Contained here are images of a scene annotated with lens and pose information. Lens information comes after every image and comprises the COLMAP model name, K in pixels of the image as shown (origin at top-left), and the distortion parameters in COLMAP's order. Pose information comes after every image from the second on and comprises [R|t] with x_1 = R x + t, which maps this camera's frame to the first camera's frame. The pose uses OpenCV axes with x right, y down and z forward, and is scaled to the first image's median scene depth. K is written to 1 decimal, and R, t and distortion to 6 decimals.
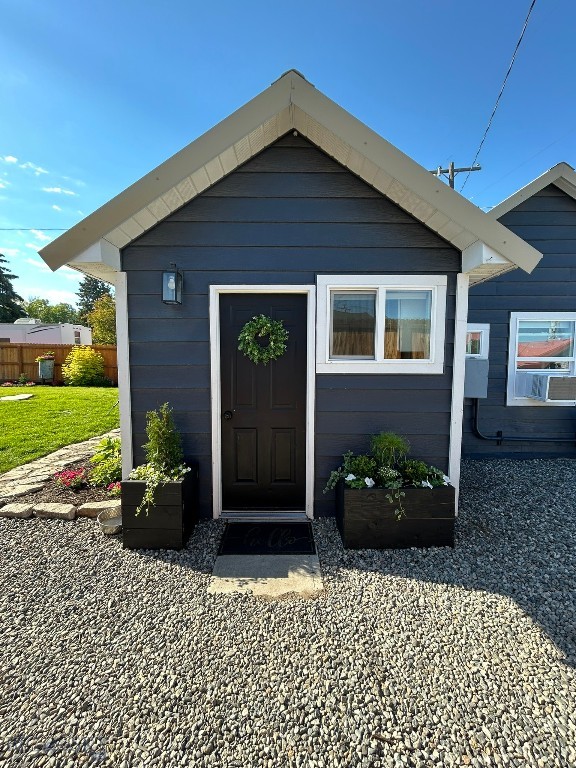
lens RADIAL K [[311.1, 0, 288.0], [0, 311.1, 384.0], [0, 0, 1]] dist [-0.002160, 0.000320]
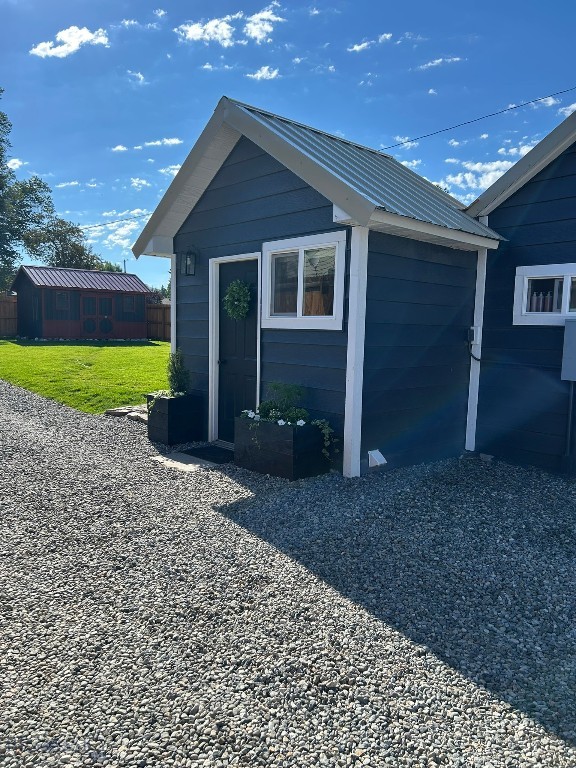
lens RADIAL K [[578.1, 0, 287.2], [0, 578.1, 404.3], [0, 0, 1]] dist [0.002743, -0.001061]
pose [[0.671881, 0.105416, -0.733119, 1.762814], [-0.066980, 0.994412, 0.081601, 0.064144], [0.737624, -0.005722, 0.675187, -0.380969]]
